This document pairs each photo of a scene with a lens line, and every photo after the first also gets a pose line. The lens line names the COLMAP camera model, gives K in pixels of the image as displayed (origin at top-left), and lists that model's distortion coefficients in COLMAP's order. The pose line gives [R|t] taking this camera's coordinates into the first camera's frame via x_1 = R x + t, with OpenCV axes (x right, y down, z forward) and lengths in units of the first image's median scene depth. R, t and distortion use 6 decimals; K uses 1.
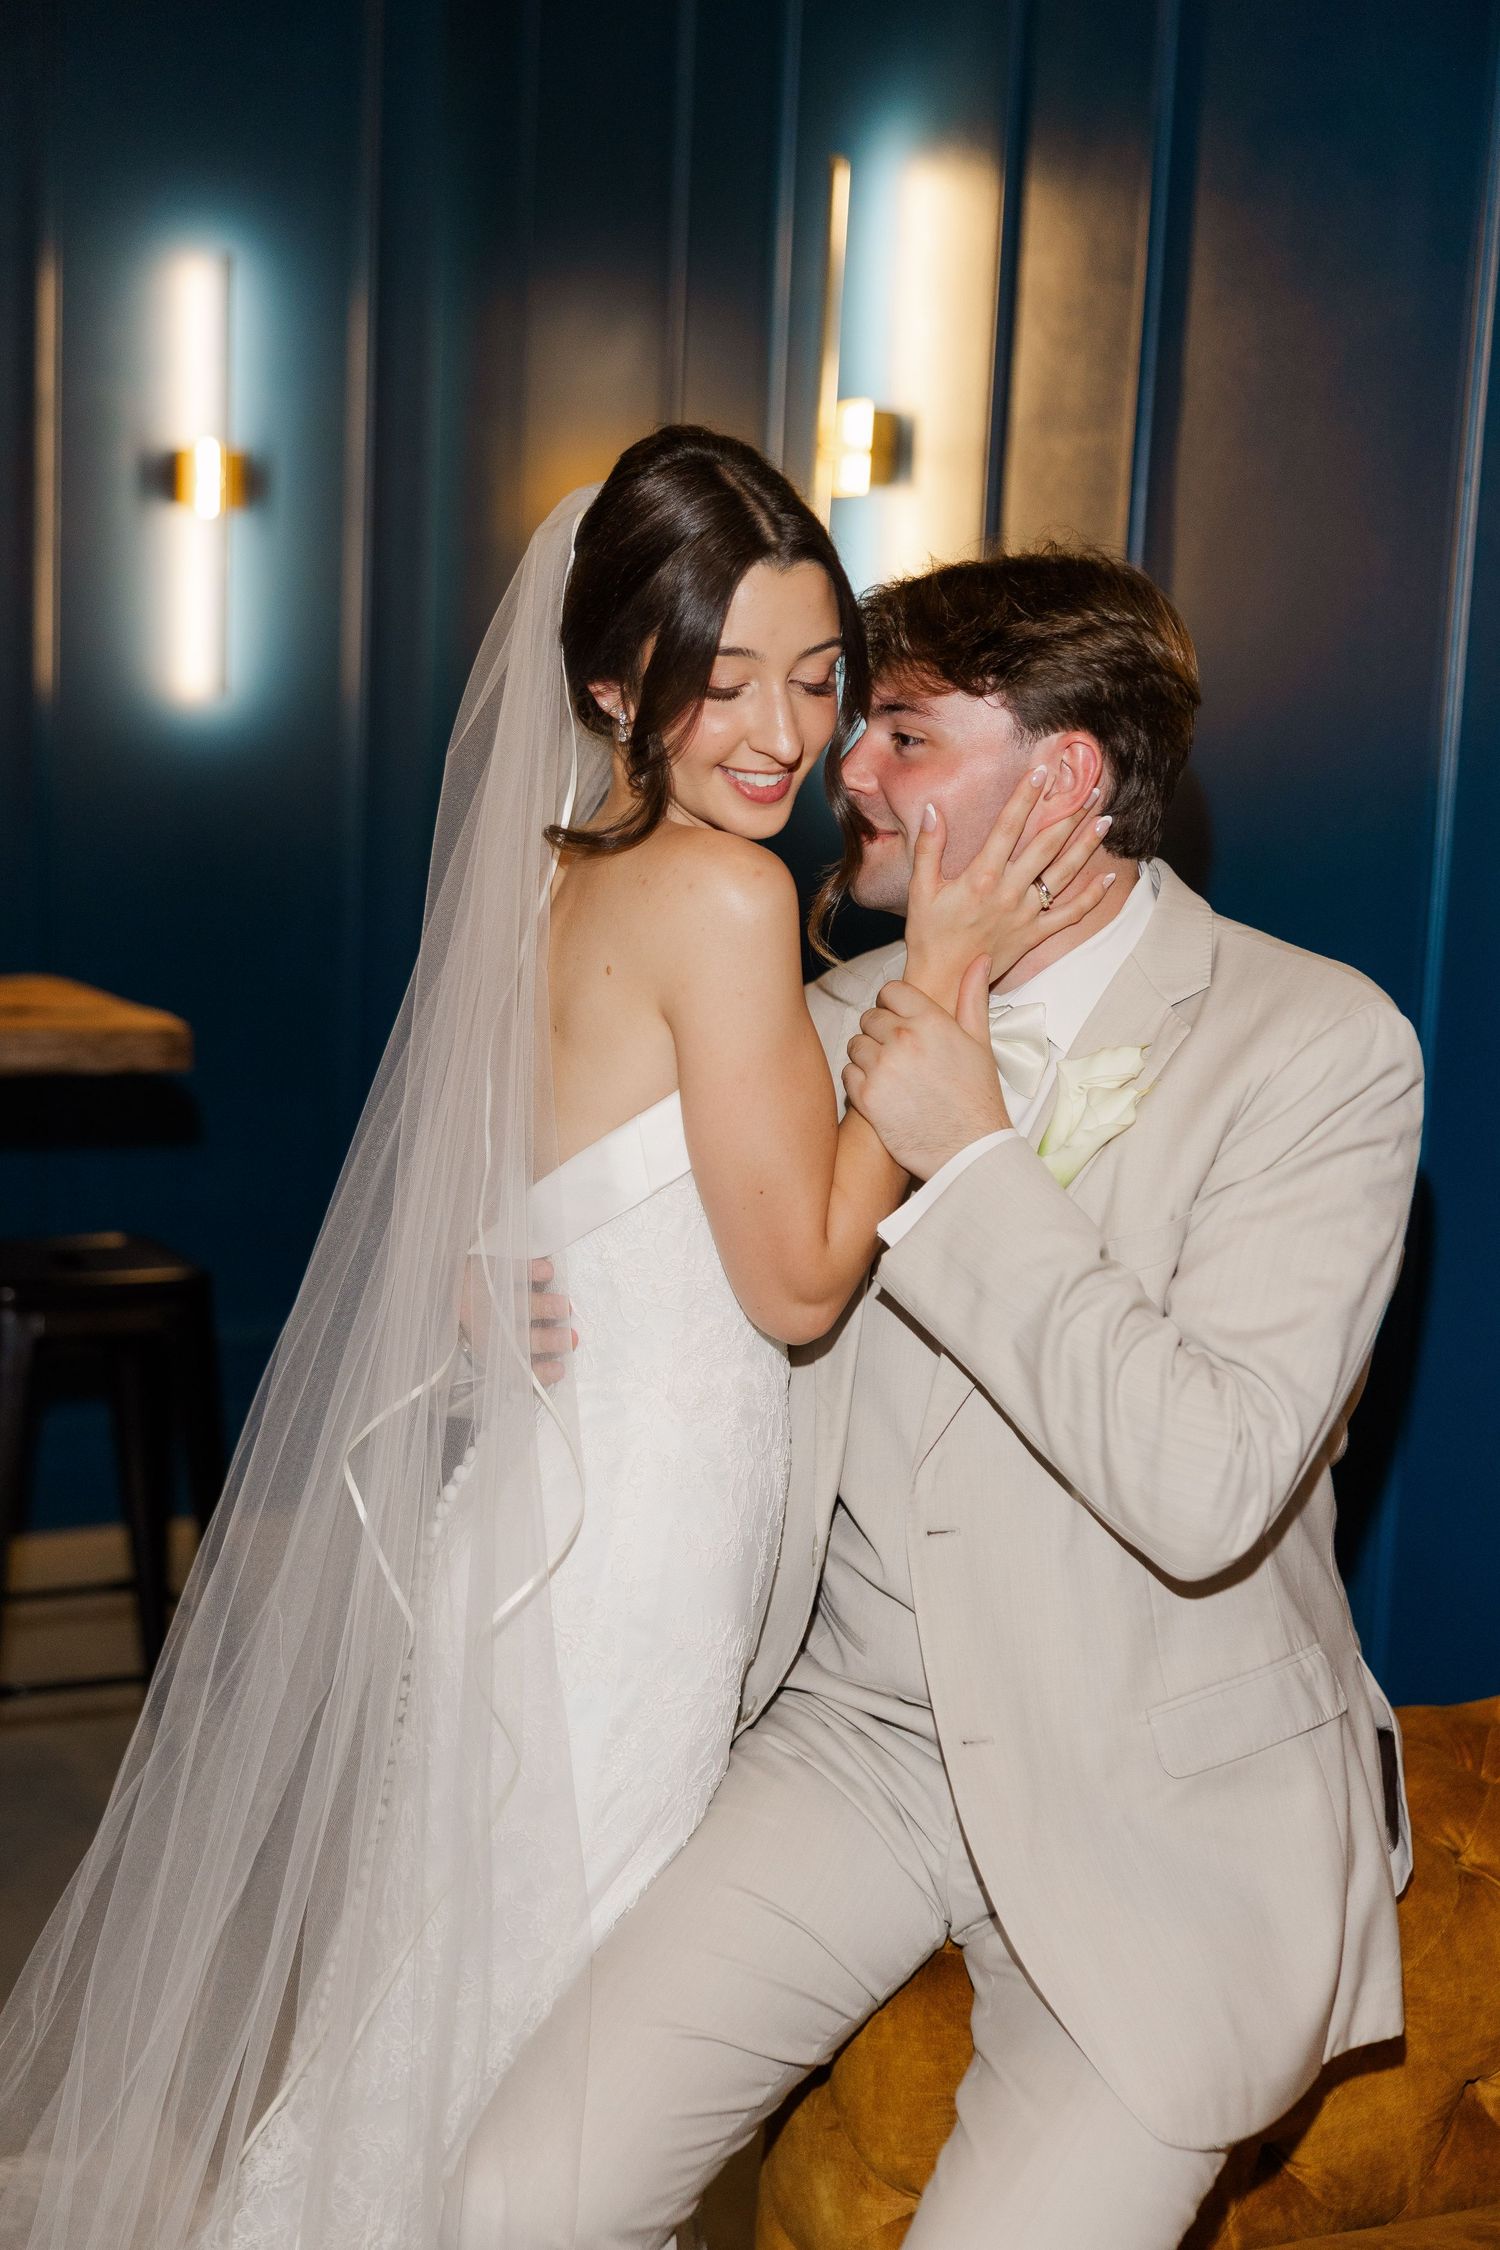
lens RADIAL K [[2937.6, 0, 750.0], [0, 2937.6, 1125.0], [0, 0, 1]] dist [-0.007841, -0.019846]
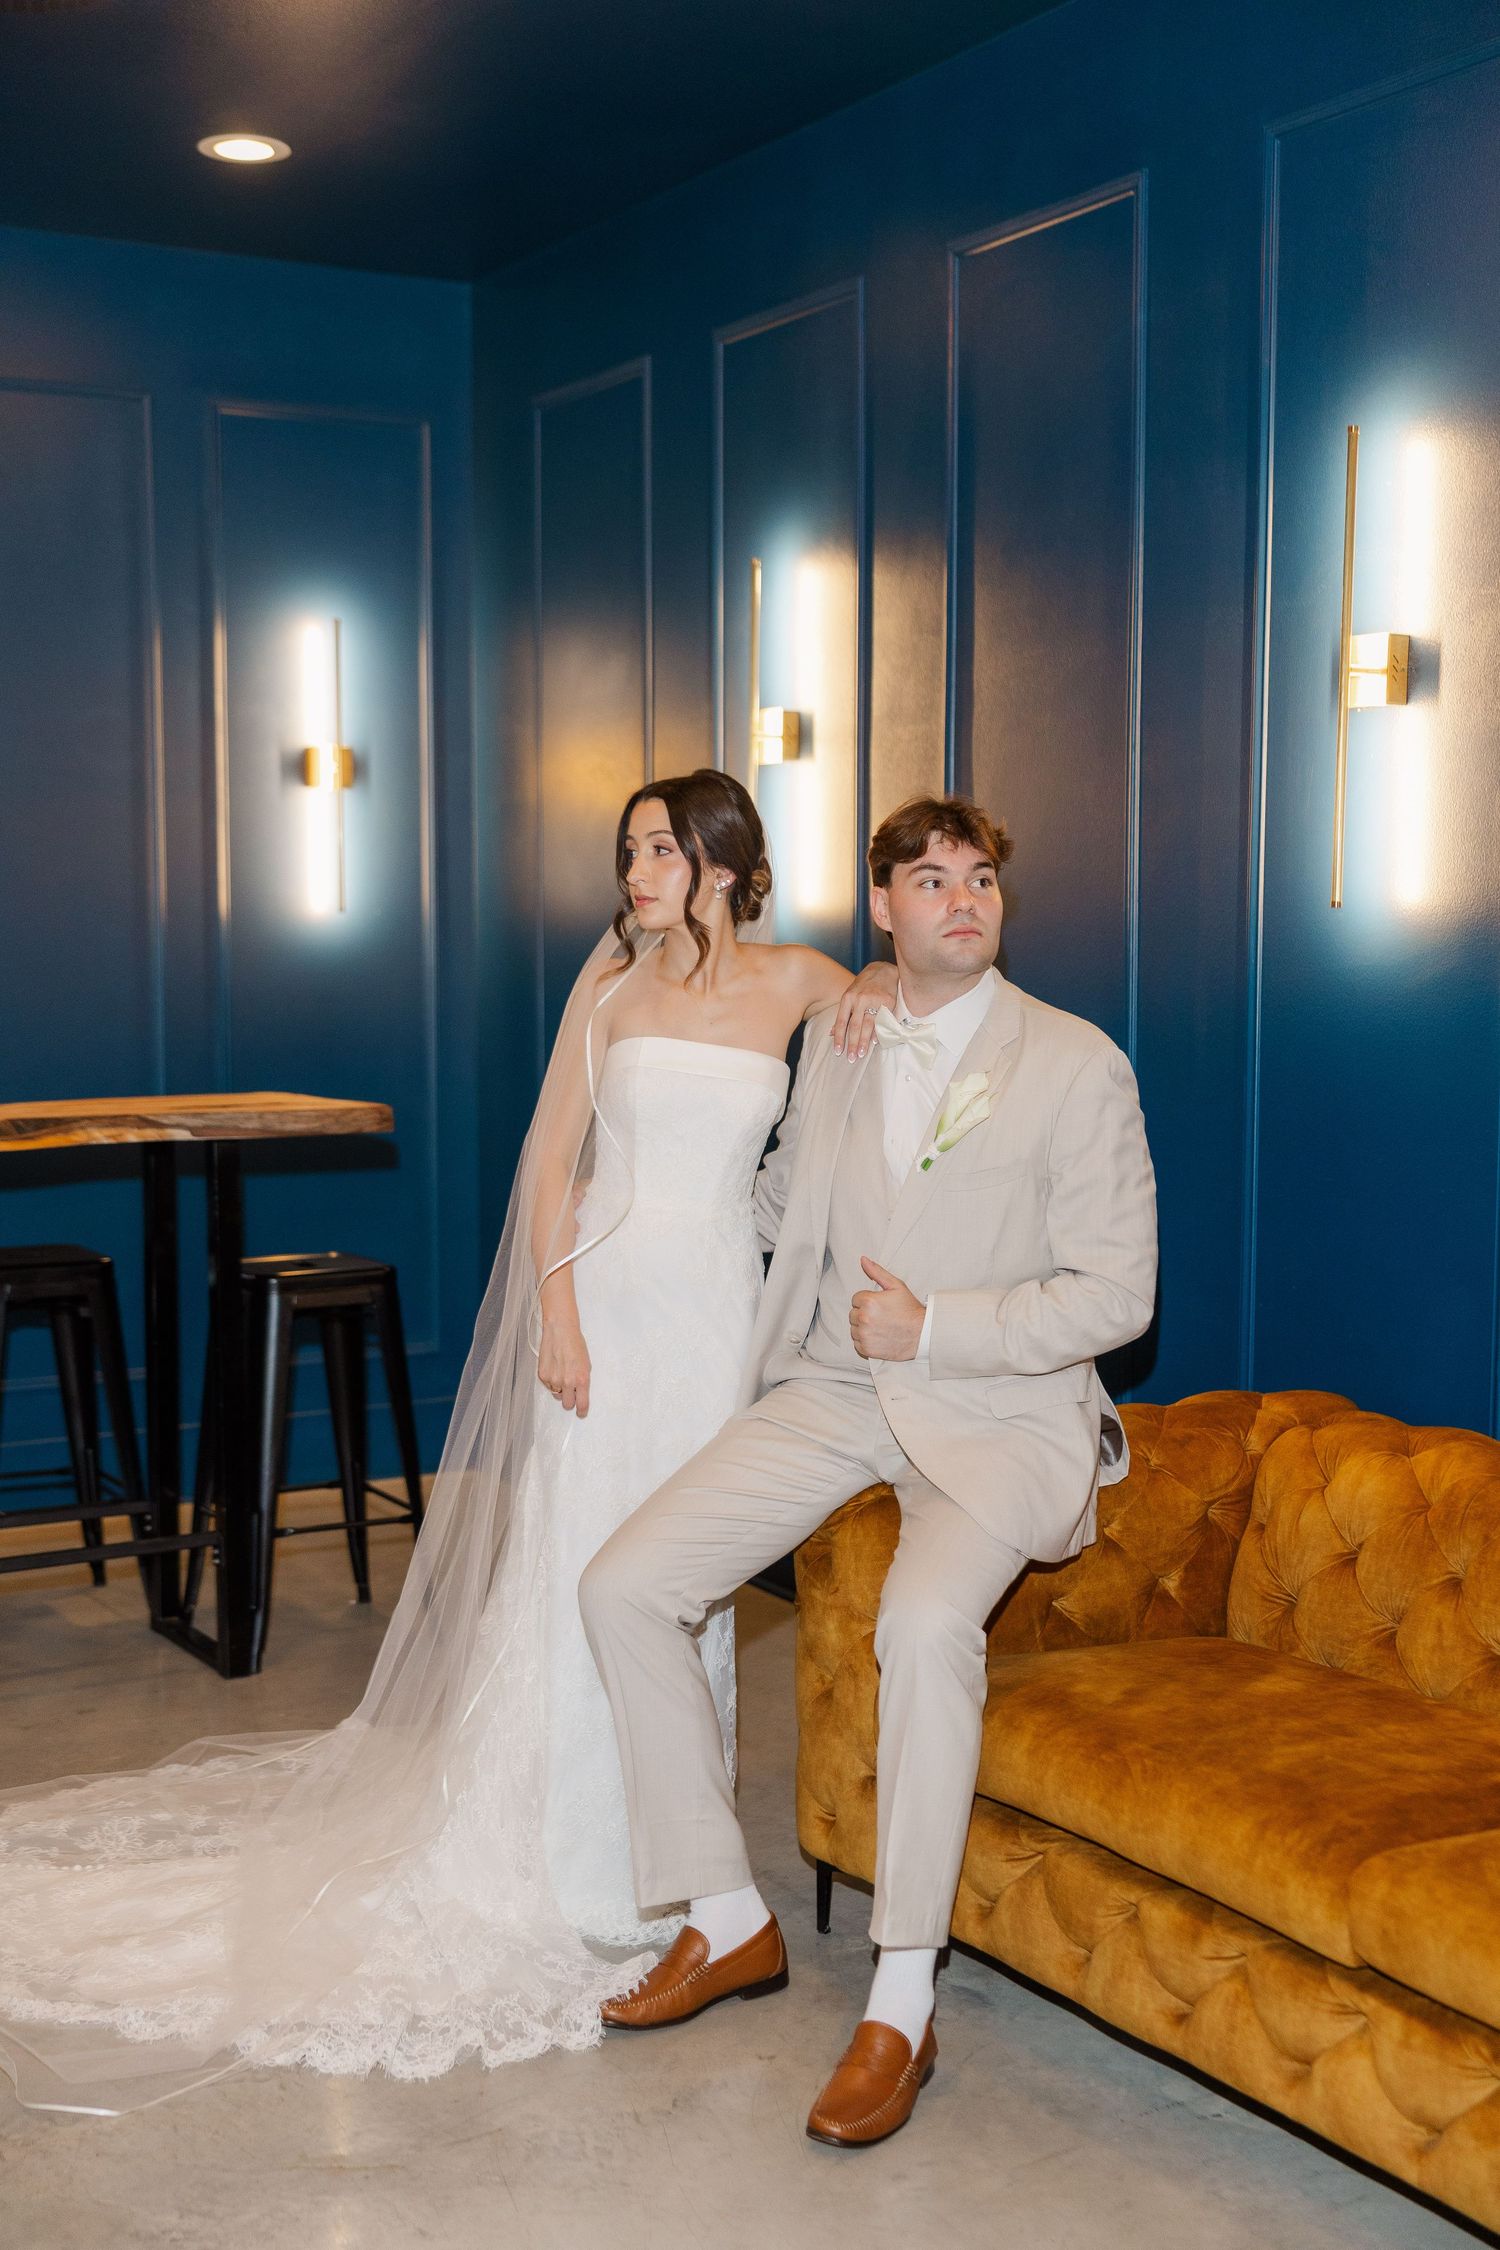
lens RADIAL K [[2945.4, 0, 747.2], [0, 2945.4, 1048.7], [0, 0, 1]] dist [0.202807, 0.011704]
pose [[0.998035, -0.048846, 0.039255, -0.054518], [0.052573, 0.993564, -0.100335, 0.105914], [-0.034101, 0.102201, 0.994179, -0.622670]]
